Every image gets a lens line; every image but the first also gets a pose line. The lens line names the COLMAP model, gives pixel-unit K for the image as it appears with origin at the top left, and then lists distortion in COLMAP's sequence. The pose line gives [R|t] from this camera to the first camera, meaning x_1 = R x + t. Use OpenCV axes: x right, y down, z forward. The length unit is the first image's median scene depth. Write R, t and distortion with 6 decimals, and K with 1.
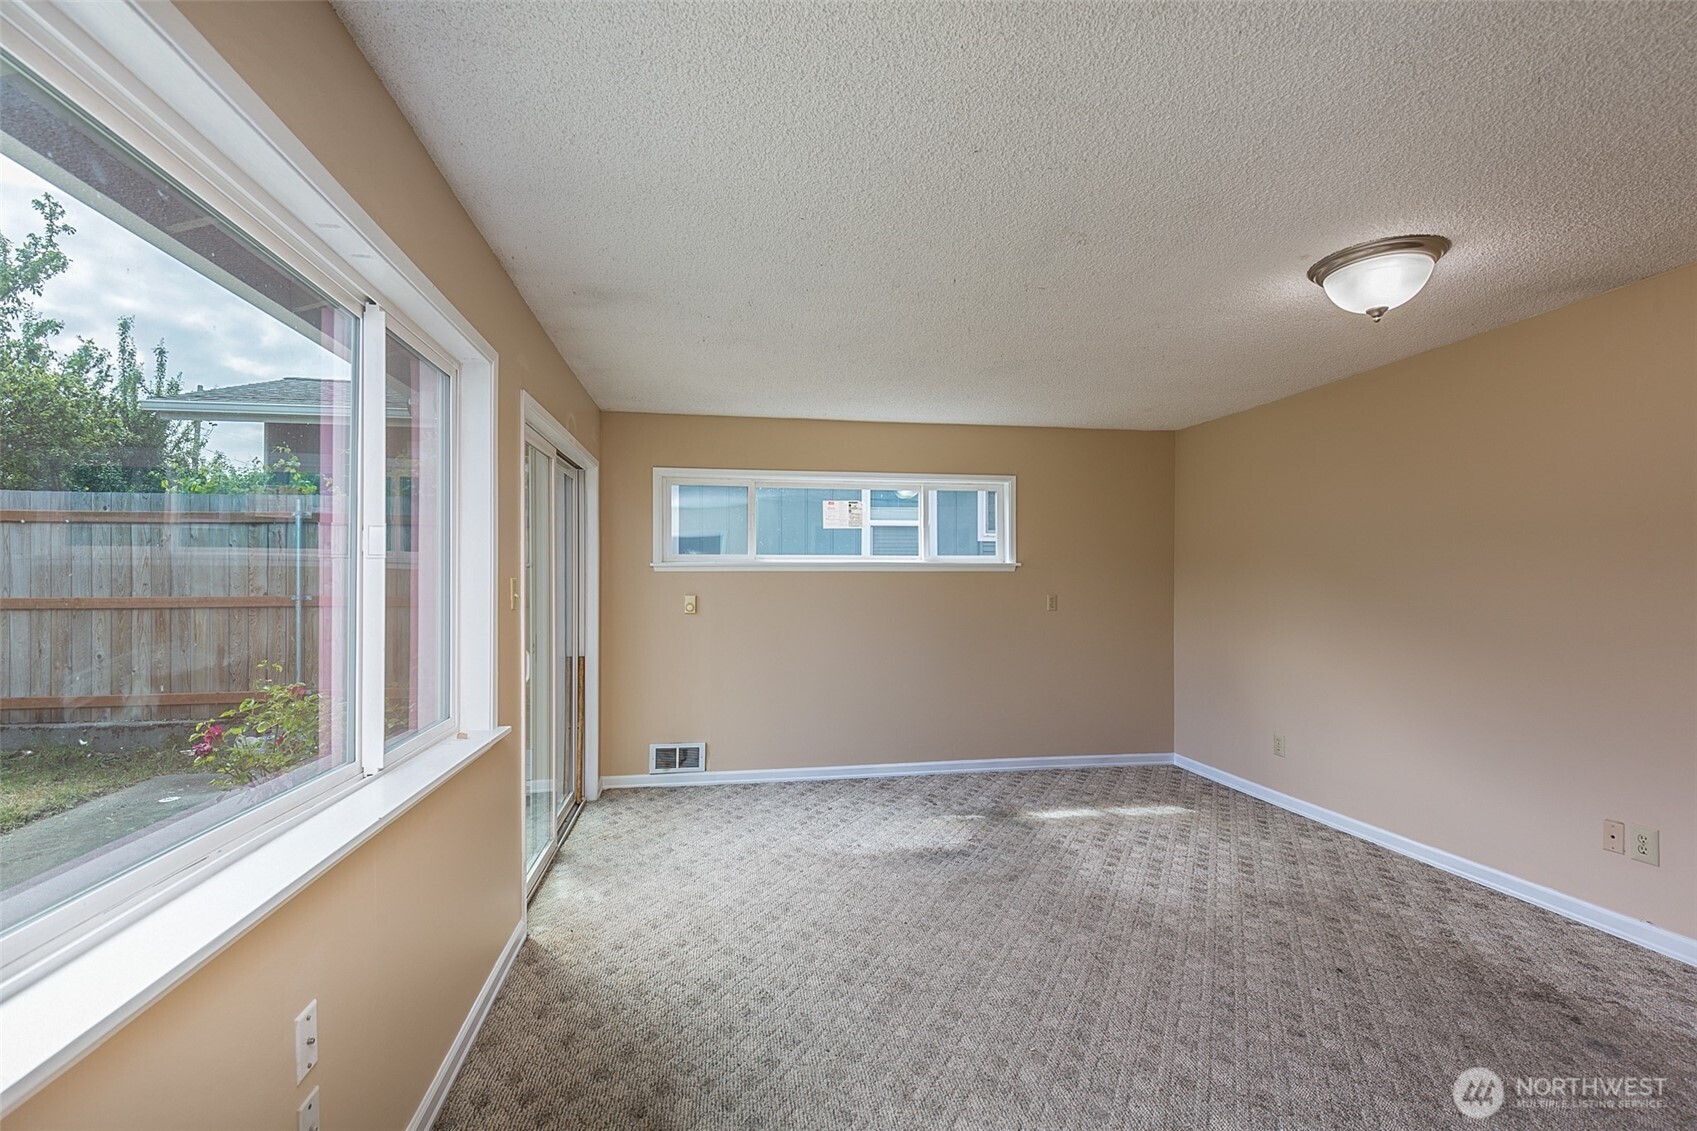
lens RADIAL K [[780.1, 0, 845.5], [0, 780.1, 578.2], [0, 0, 1]] dist [0.026100, -0.017840]
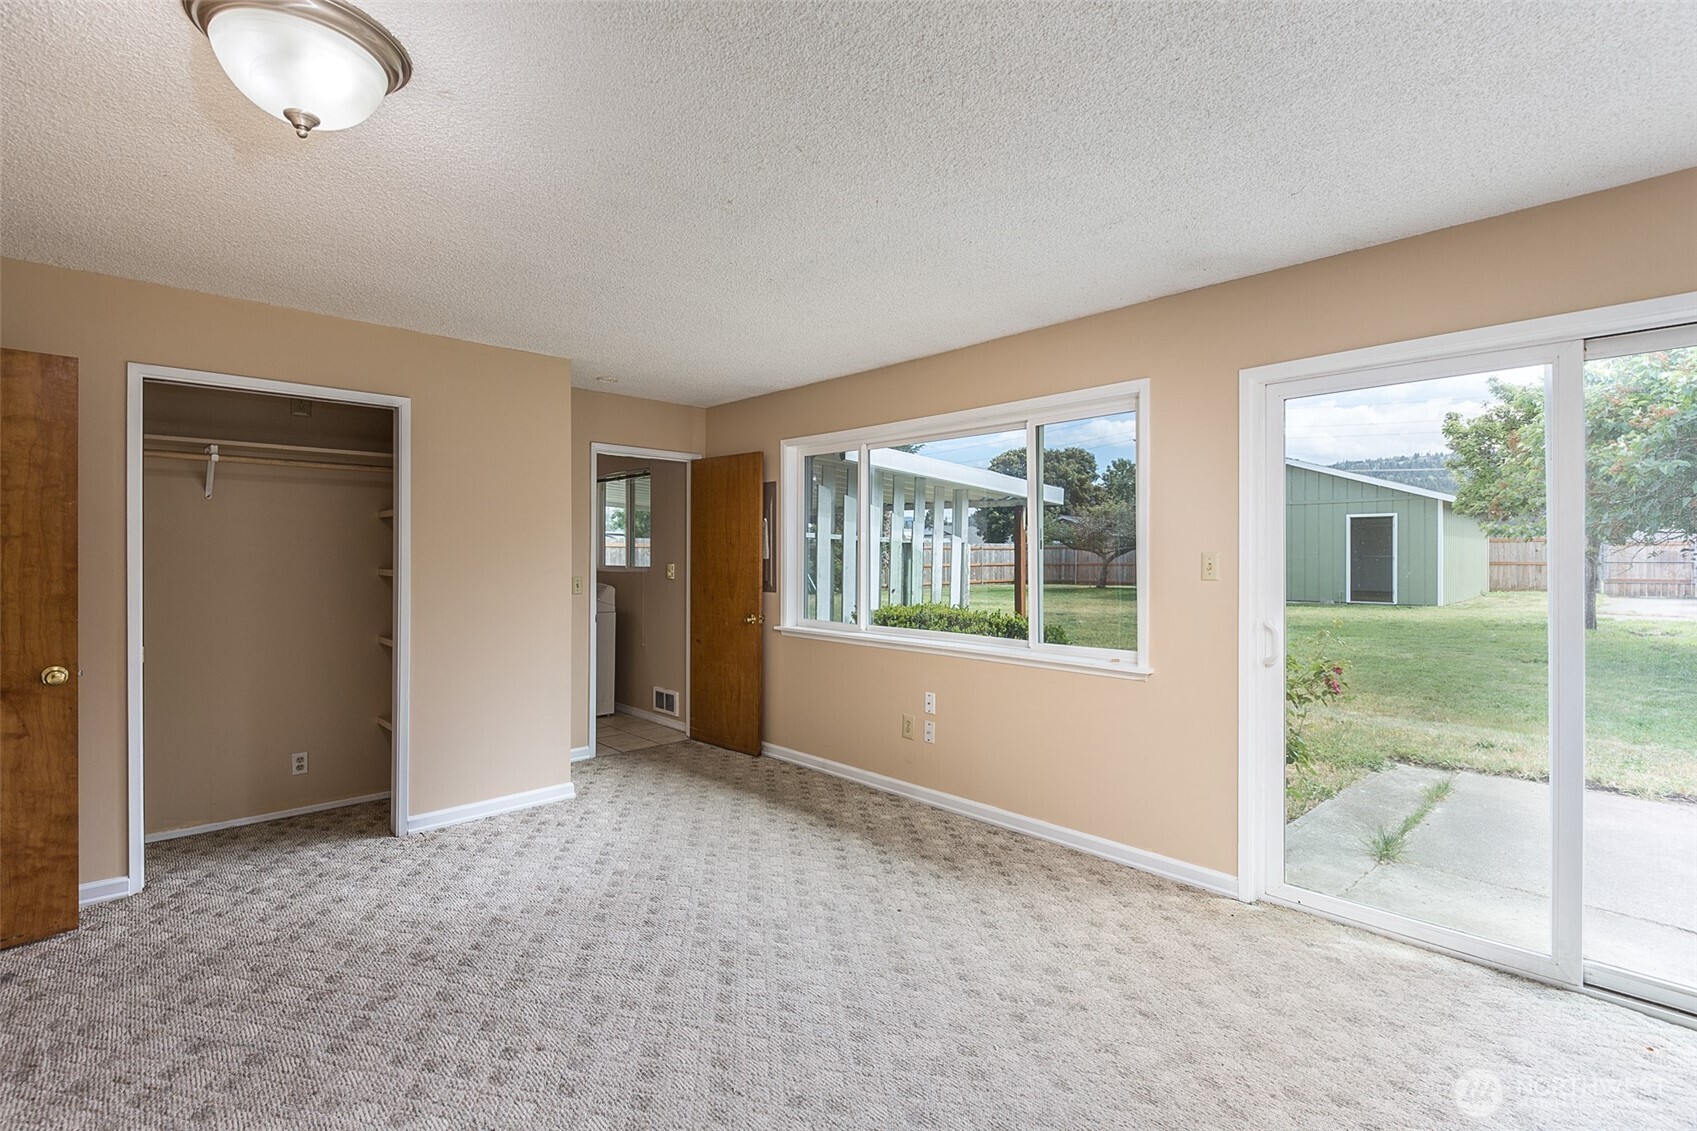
lens RADIAL K [[781.8, 0, 848.5], [0, 781.8, 565.5], [0, 0, 1]] dist [0.020615, -0.018262]
pose [[-0.834528, 0.008983, -0.550893, 0.526706], [0.001365, 0.999898, 0.014236, -0.000052], [0.550964, 0.011129, -0.834455, 1.397891]]
